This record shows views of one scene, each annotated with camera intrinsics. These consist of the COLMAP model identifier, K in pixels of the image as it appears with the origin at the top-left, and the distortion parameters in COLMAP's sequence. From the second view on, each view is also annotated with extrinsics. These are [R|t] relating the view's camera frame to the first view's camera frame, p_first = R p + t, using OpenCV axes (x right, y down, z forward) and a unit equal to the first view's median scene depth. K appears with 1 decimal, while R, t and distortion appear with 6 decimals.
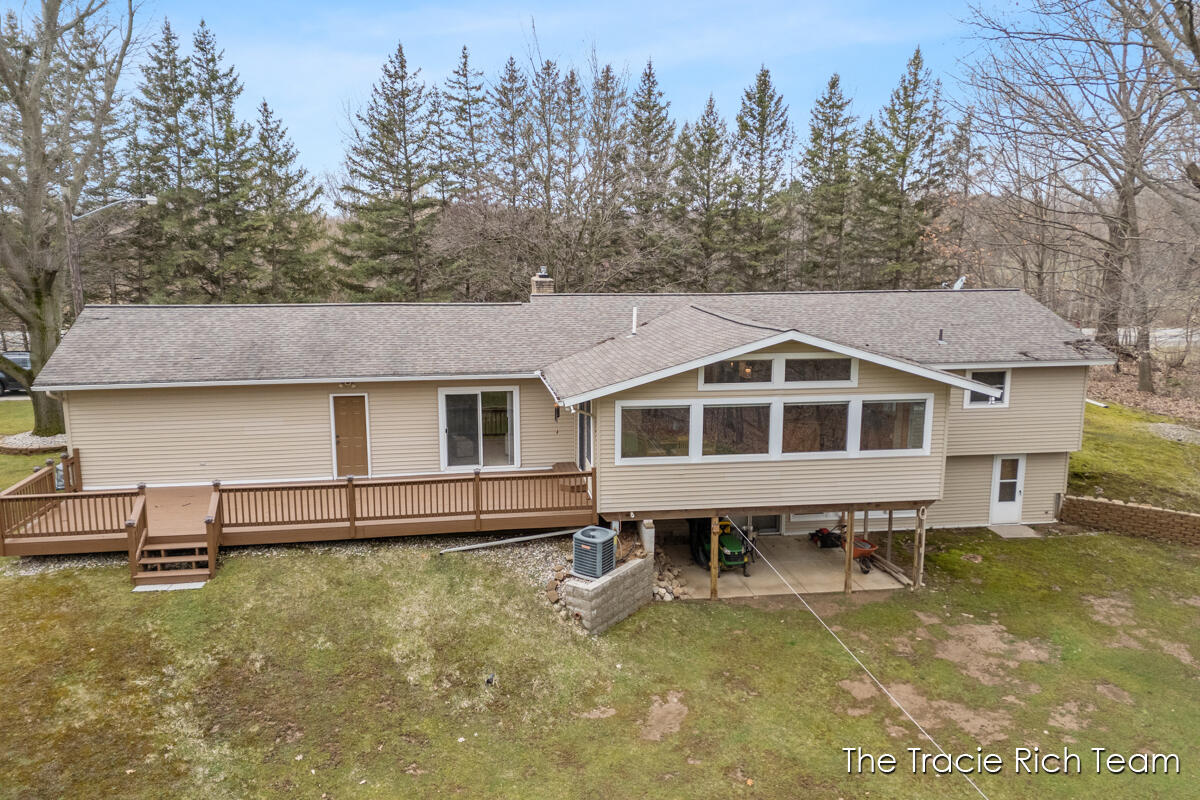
lens RADIAL K [[876.4, 0, 597.1], [0, 876.4, 405.2], [0, 0, 1]] dist [0.064969, -0.054070]
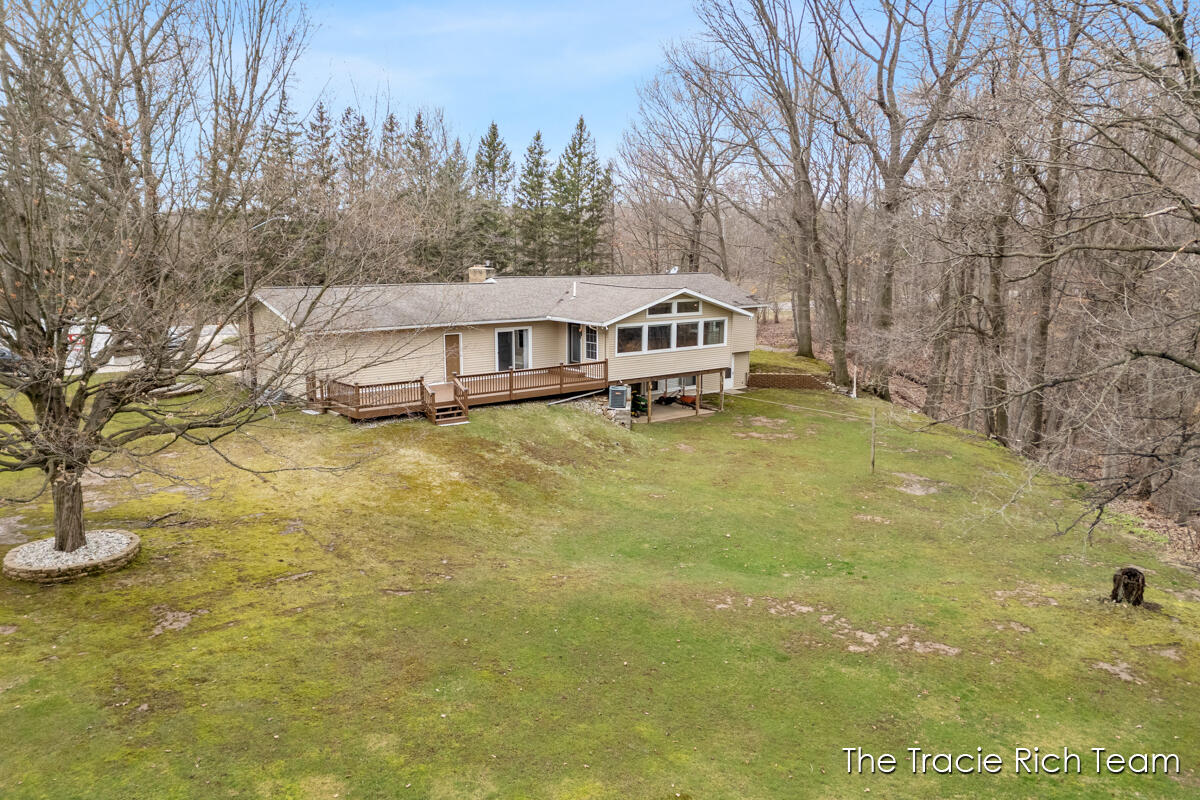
lens RADIAL K [[876.4, 0, 602.7], [0, 876.4, 397.7], [0, 0, 1]] dist [0.064969, -0.054070]
pose [[0.855785, -0.083928, 0.510478, -0.906859], [0.088444, 0.995961, 0.015475, 0.111639], [-0.509715, 0.031906, 0.859752, -0.630552]]
